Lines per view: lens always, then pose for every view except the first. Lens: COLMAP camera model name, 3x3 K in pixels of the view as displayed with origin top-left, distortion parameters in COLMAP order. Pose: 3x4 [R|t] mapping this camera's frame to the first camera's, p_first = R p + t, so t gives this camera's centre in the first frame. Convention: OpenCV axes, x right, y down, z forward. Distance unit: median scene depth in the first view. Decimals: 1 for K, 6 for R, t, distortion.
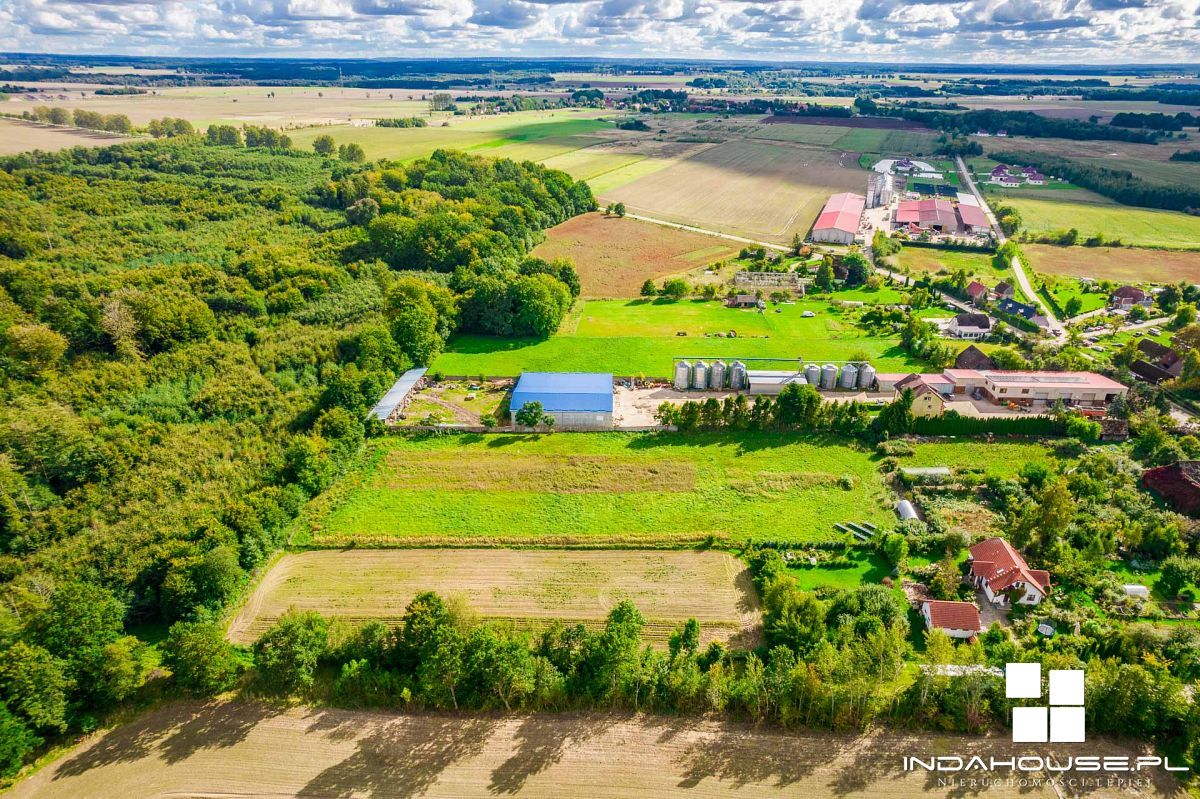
lens RADIAL K [[769.7, 0, 600.0], [0, 769.7, 399.5], [0, 0, 1]] dist [-0.060283, 0.070343]
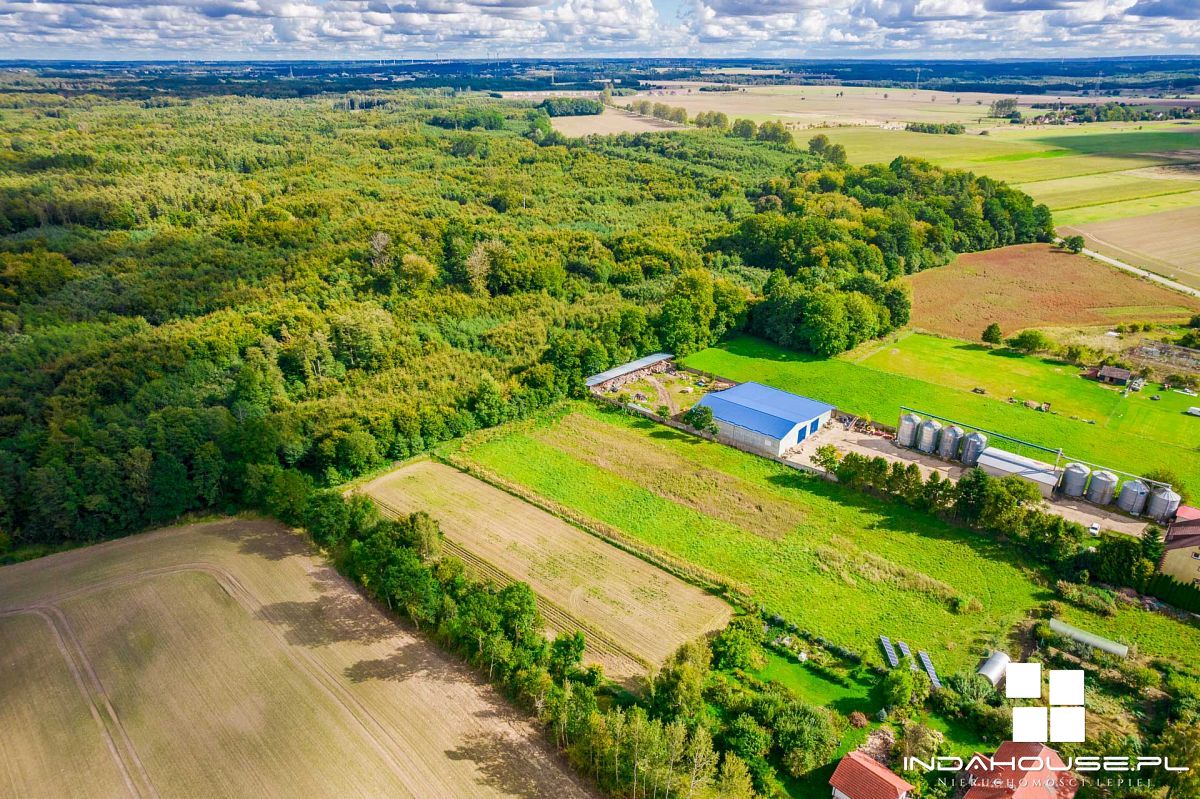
lens RADIAL K [[769.7, 0, 600.0], [0, 769.7, 399.5], [0, 0, 1]] dist [-0.060283, 0.070343]
pose [[0.757300, 0.260062, -0.599053, 0.348071], [-0.260876, 0.961392, 0.087572, -0.049180], [0.598699, 0.089961, 0.795906, 0.111509]]
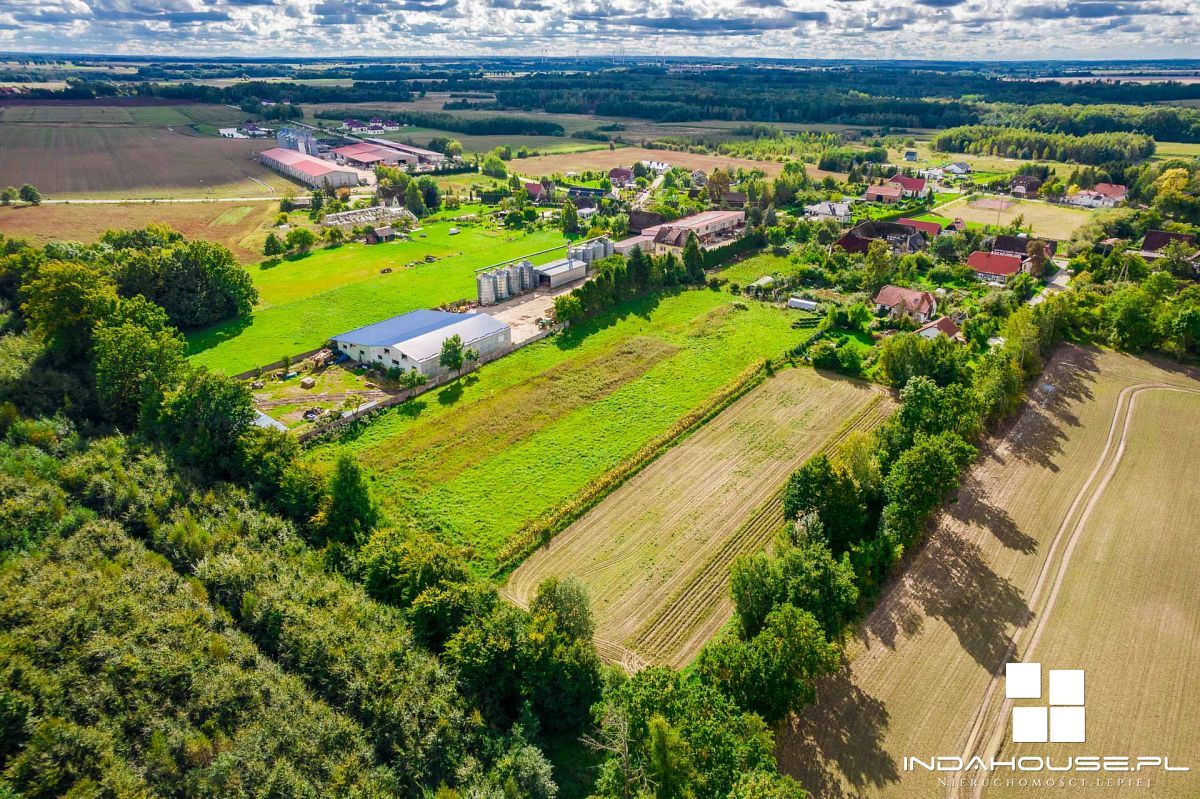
lens RADIAL K [[771.0, 0, 606.5], [0, 771.0, 387.6], [0, 0, 1]] dist [-0.064625, 0.077033]
pose [[0.580432, -0.331406, 0.743821, -0.515672], [0.335766, 0.929575, 0.152157, -0.013449], [-0.741863, 0.161433, 0.650830, 0.328602]]
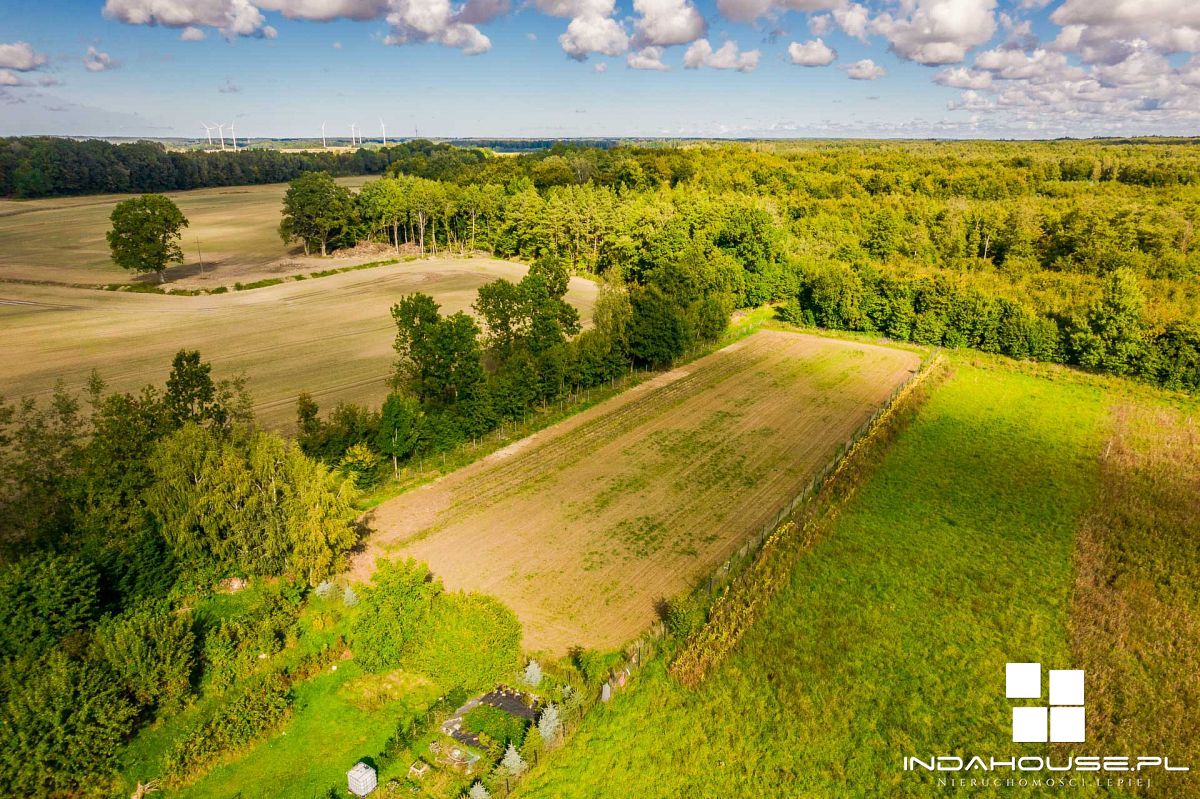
lens RADIAL K [[780.2, 0, 600.0], [0, 780.2, 399.5], [0, 0, 1]] dist [-0.060718, 0.076523]
pose [[-0.535447, 0.259706, -0.803647, 0.259805], [-0.355903, 0.793549, 0.493571, -0.018663], [0.765917, 0.550302, -0.332474, 0.691384]]
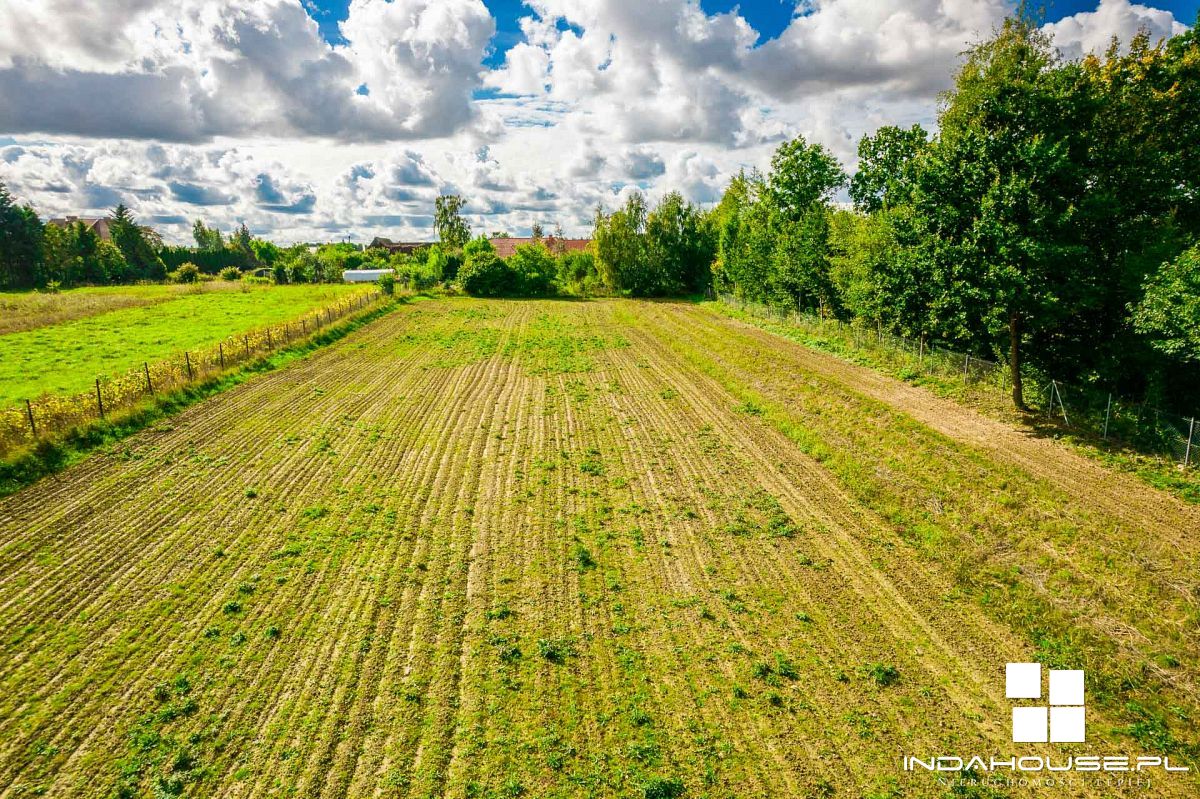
lens RADIAL K [[745.7, 0, 637.0], [0, 745.7, 396.1], [0, 0, 1]] dist [-0.106668, 0.077188]
pose [[-0.151679, -0.191230, 0.969755, -0.232170], [0.386430, 0.891548, 0.236250, 0.129653], [-0.909761, 0.410577, -0.061332, 0.612576]]
